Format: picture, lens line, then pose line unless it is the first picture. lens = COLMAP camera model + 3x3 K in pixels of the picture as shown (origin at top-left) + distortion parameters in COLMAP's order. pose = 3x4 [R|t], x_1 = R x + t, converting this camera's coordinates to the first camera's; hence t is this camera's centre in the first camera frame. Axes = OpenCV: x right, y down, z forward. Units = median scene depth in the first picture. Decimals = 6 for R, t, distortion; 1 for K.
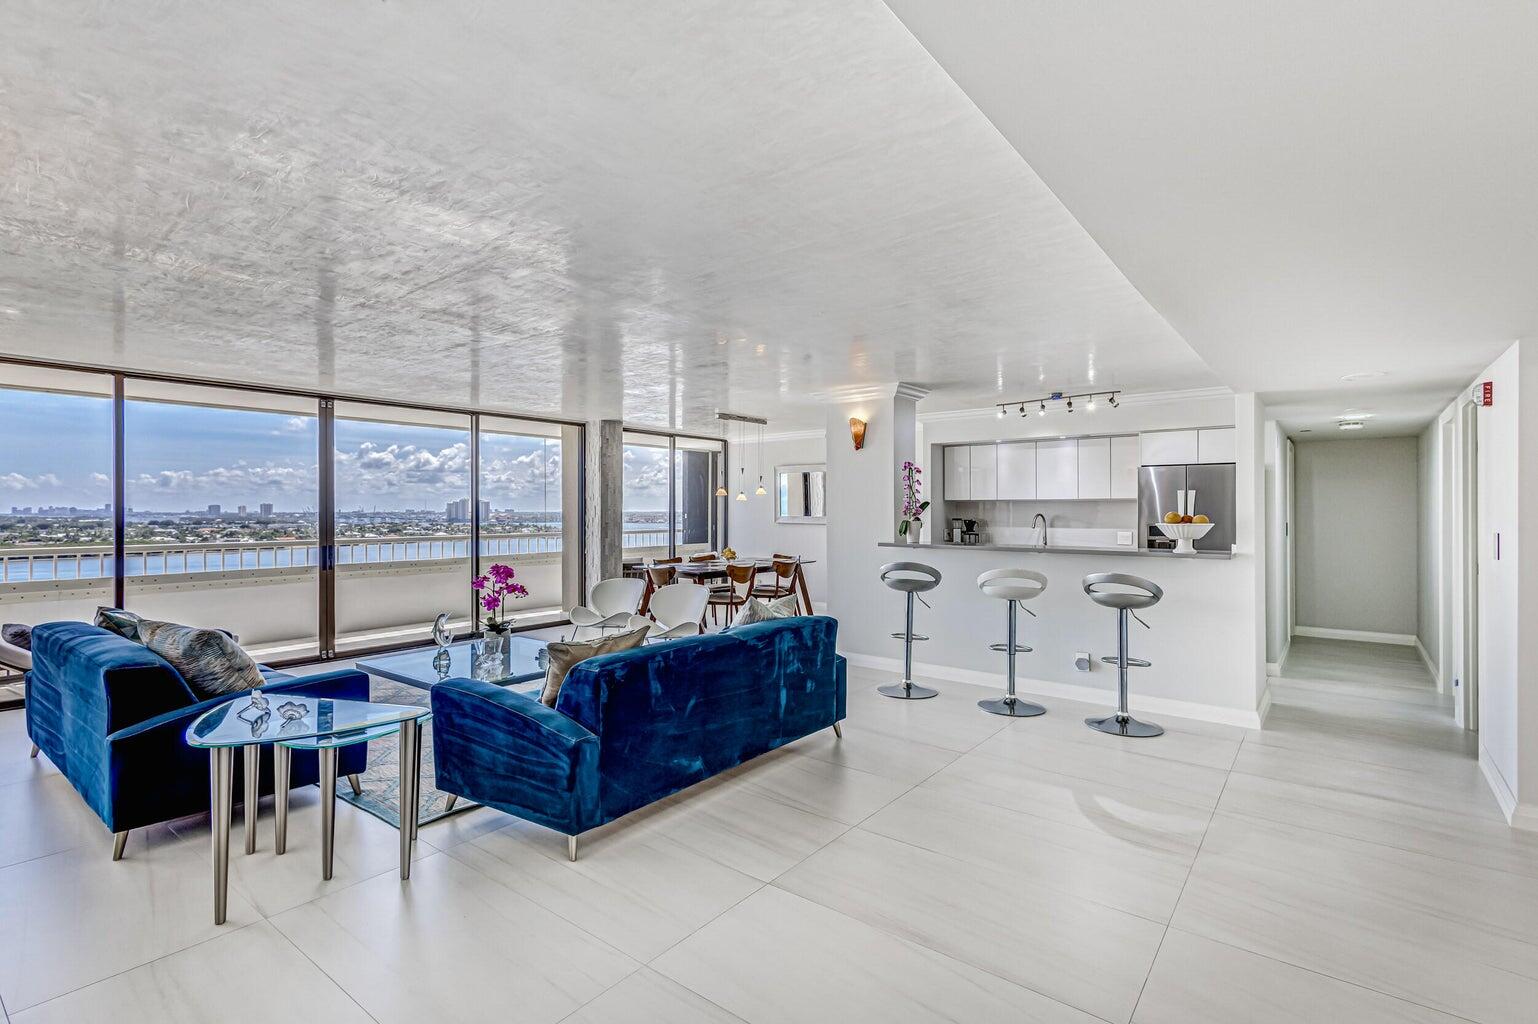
lens RADIAL K [[720.1, 0, 767.3], [0, 720.1, 515.3], [0, 0, 1]] dist [0.017399, -0.007336]
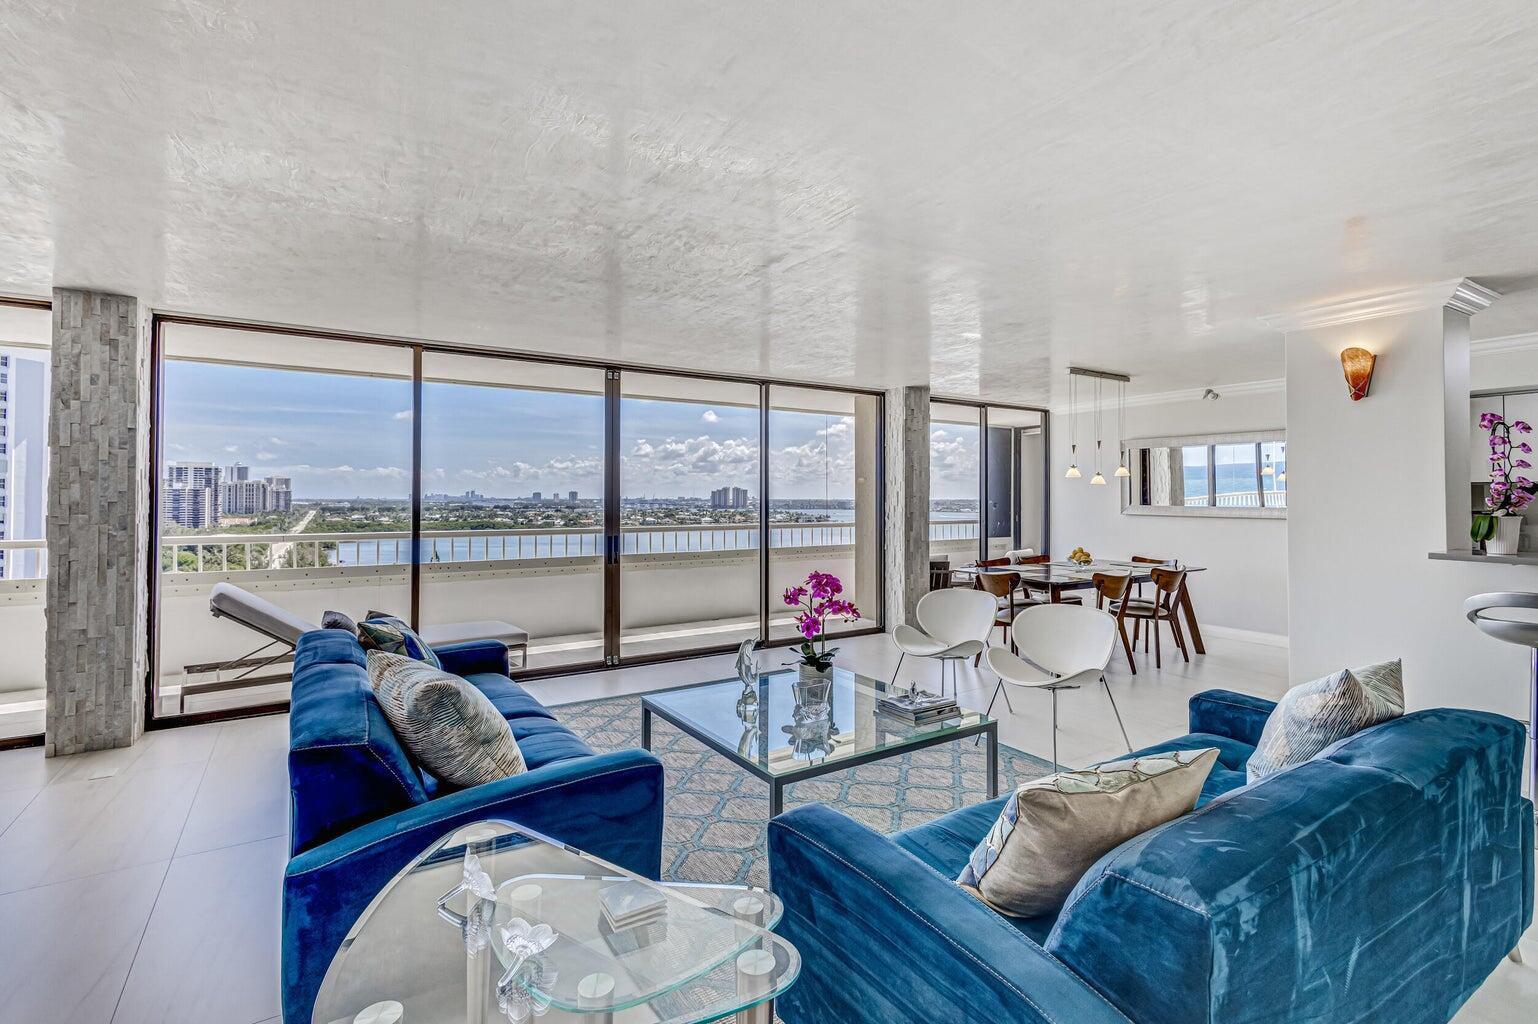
lens RADIAL K [[711.9, 0, 772.6], [0, 711.9, 492.8], [0, 0, 1]] dist [0.011871, 0.000193]
pose [[0.945392, 0.000311, -0.325935, -0.116155], [-0.004862, 0.999902, -0.013149, -0.000146], [0.325899, 0.014016, 0.945301, 0.199532]]
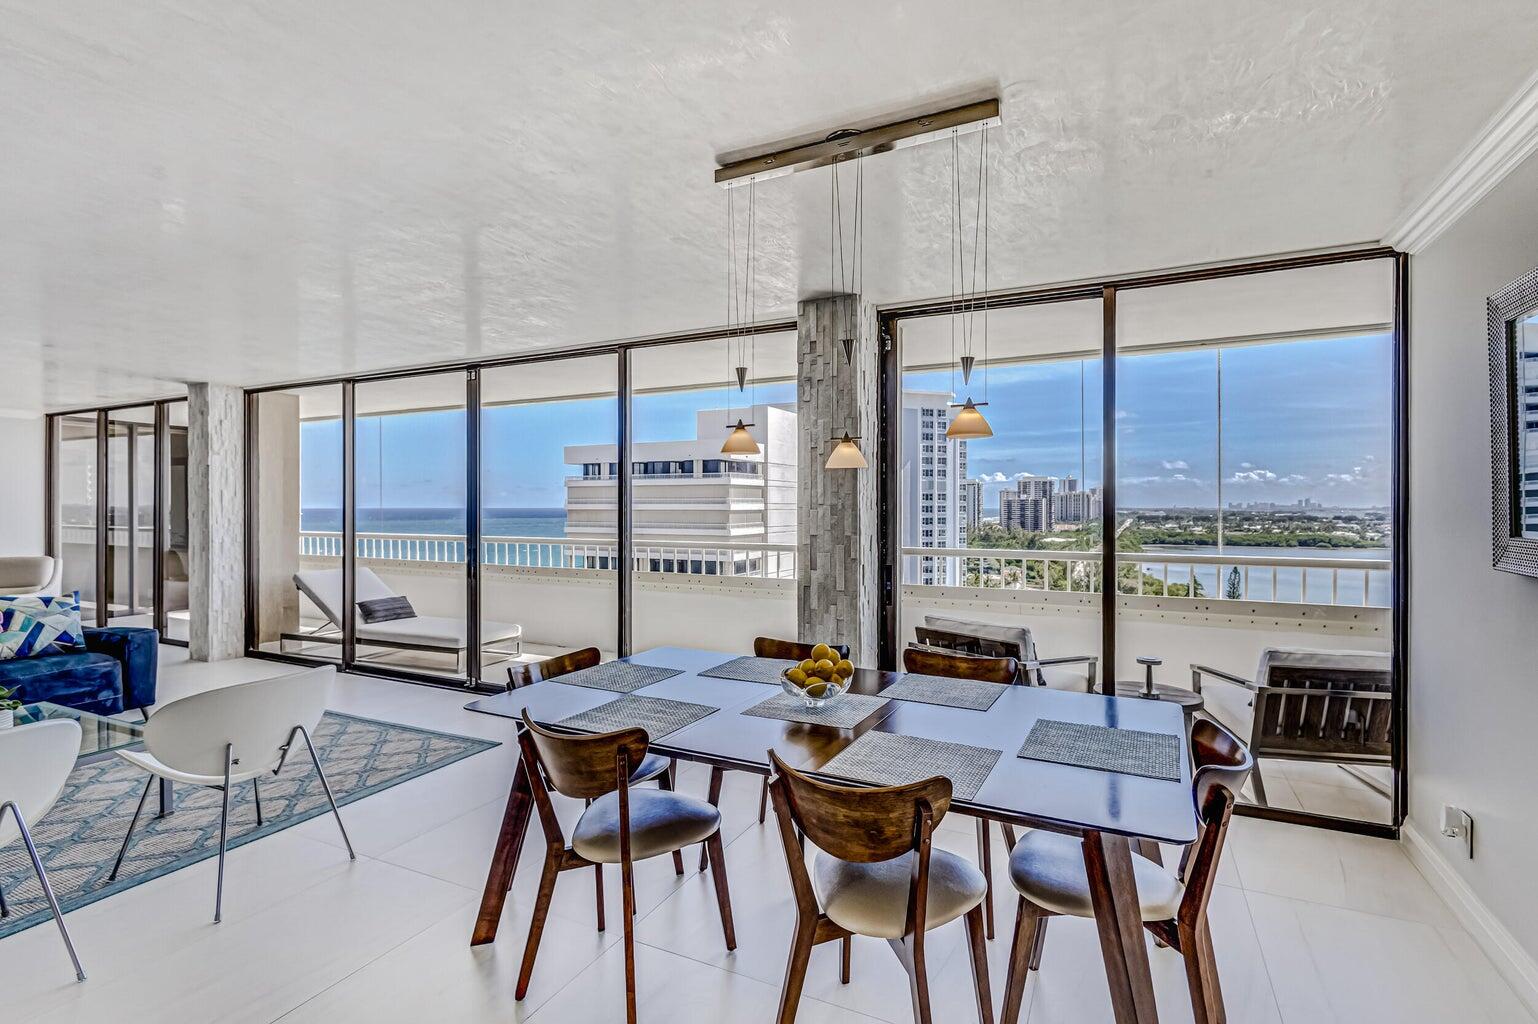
lens RADIAL K [[723.5, 0, 775.2], [0, 723.5, 505.6], [0, 0, 1]] dist [0.010926, -0.004984]
pose [[0.210880, 0.001199, -0.977511, 0.210277], [-0.008215, 0.999966, -0.000546, -0.007395], [0.977478, 0.008146, 0.210882, 0.942786]]
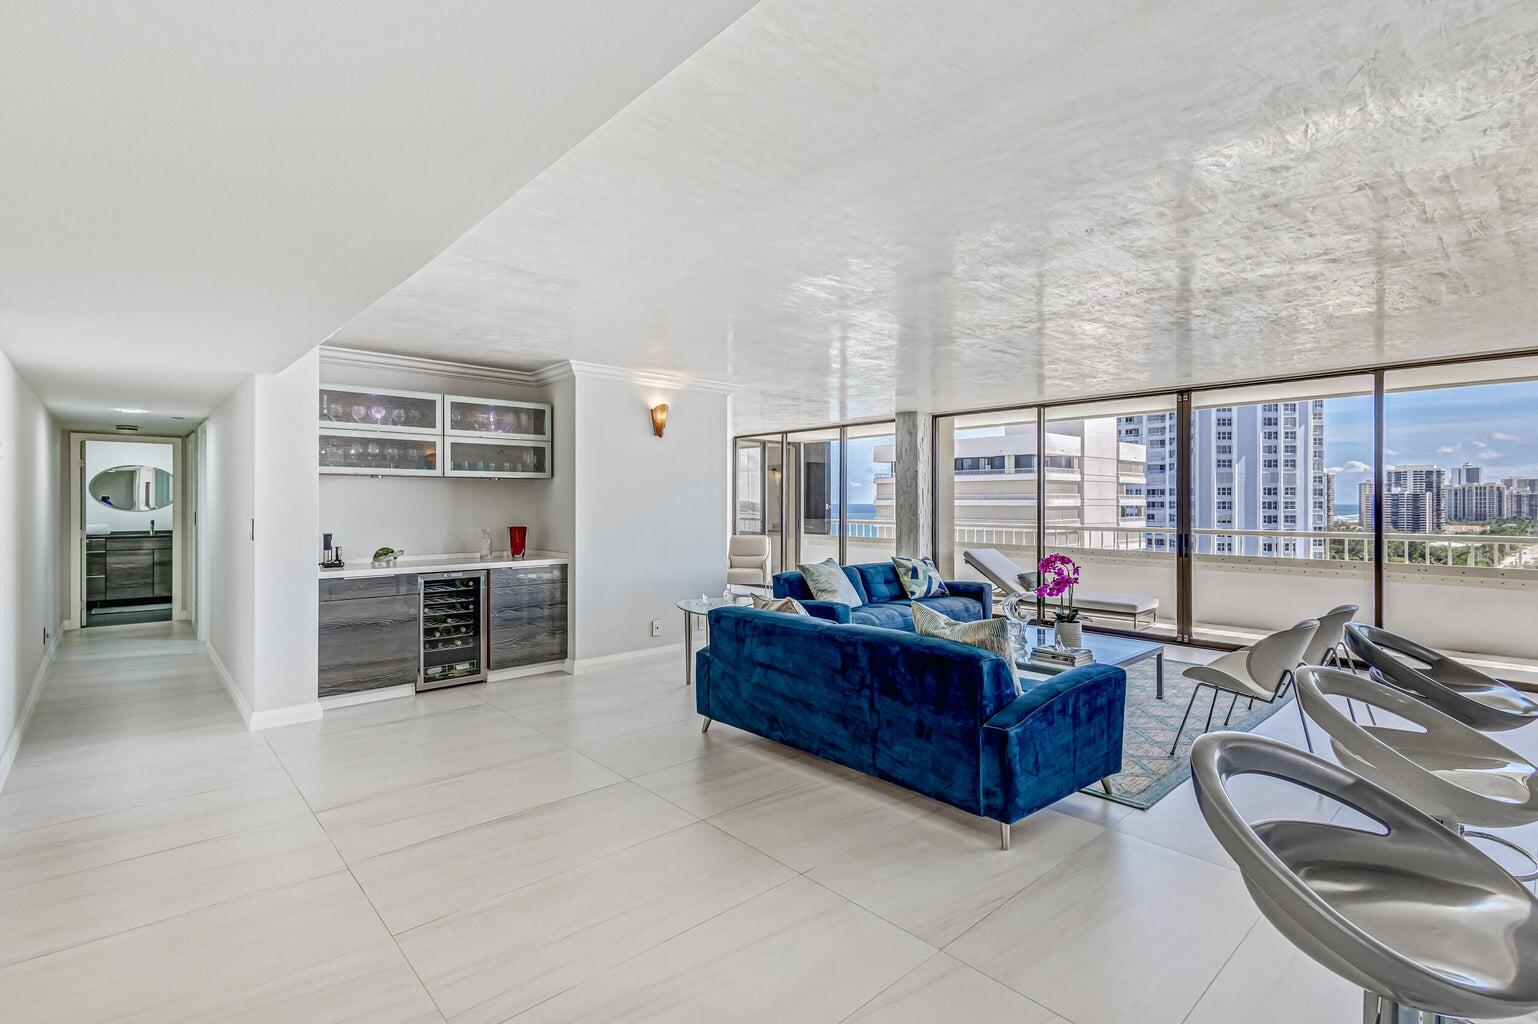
lens RADIAL K [[723.5, 0, 775.2], [0, 723.5, 505.6], [0, 0, 1]] dist [0.010926, -0.004984]
pose [[-0.161911, 0.005830, -0.986788, 0.413691], [-0.006032, 0.999958, 0.006897, -0.001897], [0.986787, 0.007069, -0.161869, 0.481173]]
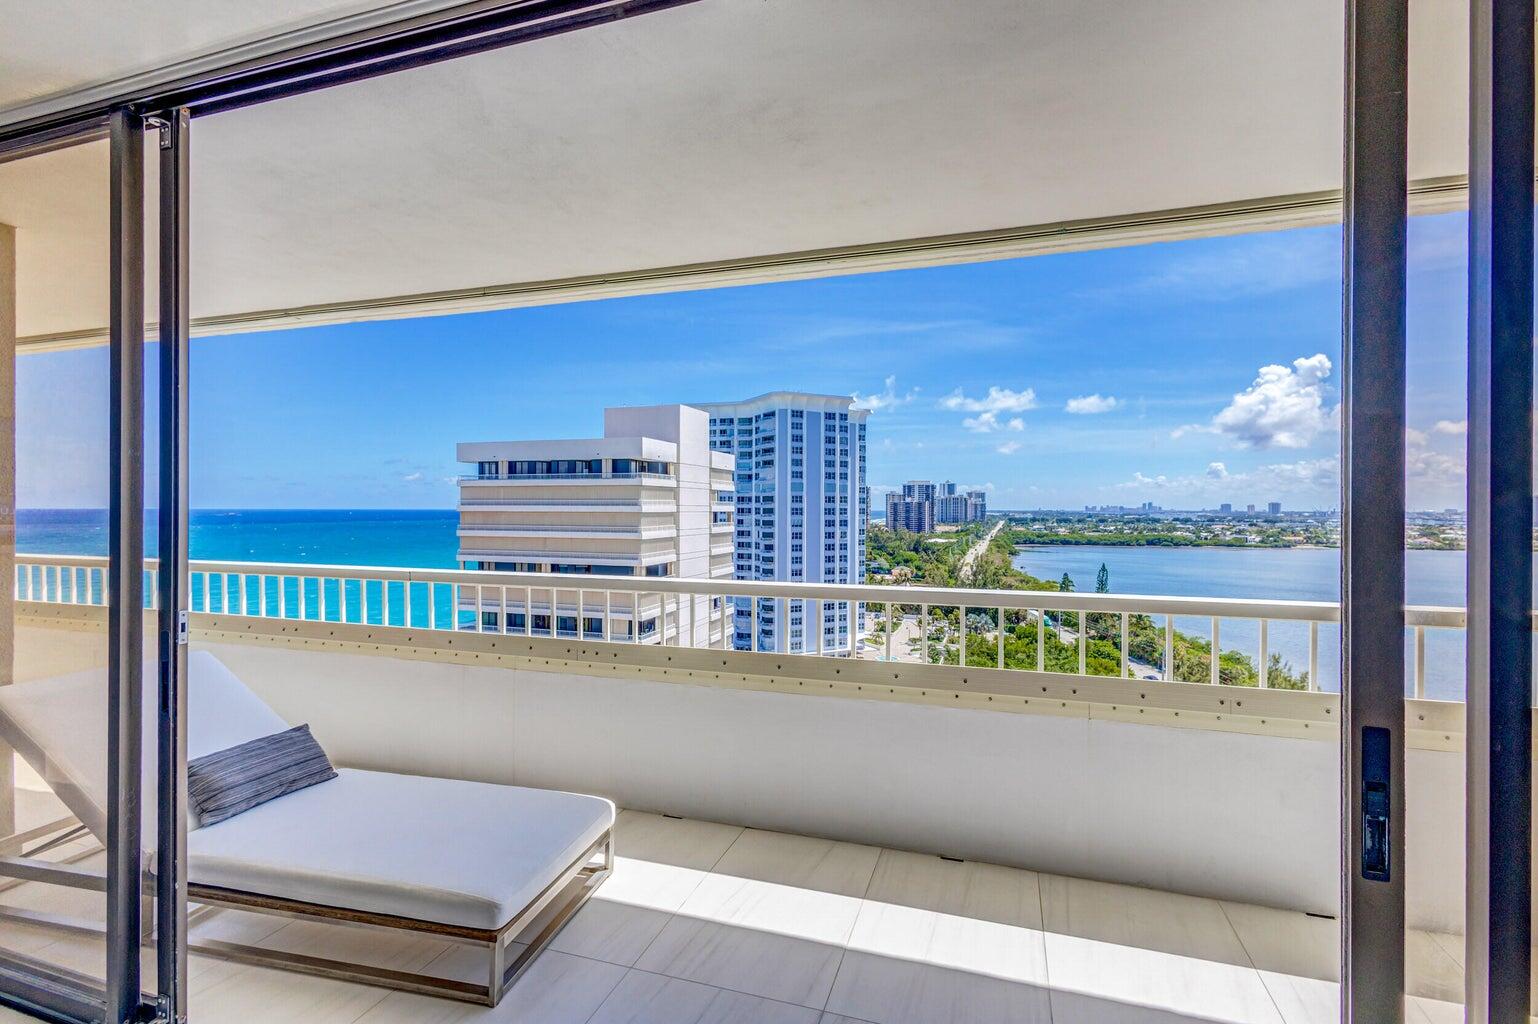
lens RADIAL K [[713.8, 0, 769.0], [0, 713.8, 512.0], [0, 0, 1]] dist [0.003525, 0.000102]
pose [[0.344739, 0.007503, -0.938668, -0.319856], [-0.010190, 0.999939, 0.004250, -0.007691], [0.938643, 0.008100, 0.344795, 0.793175]]
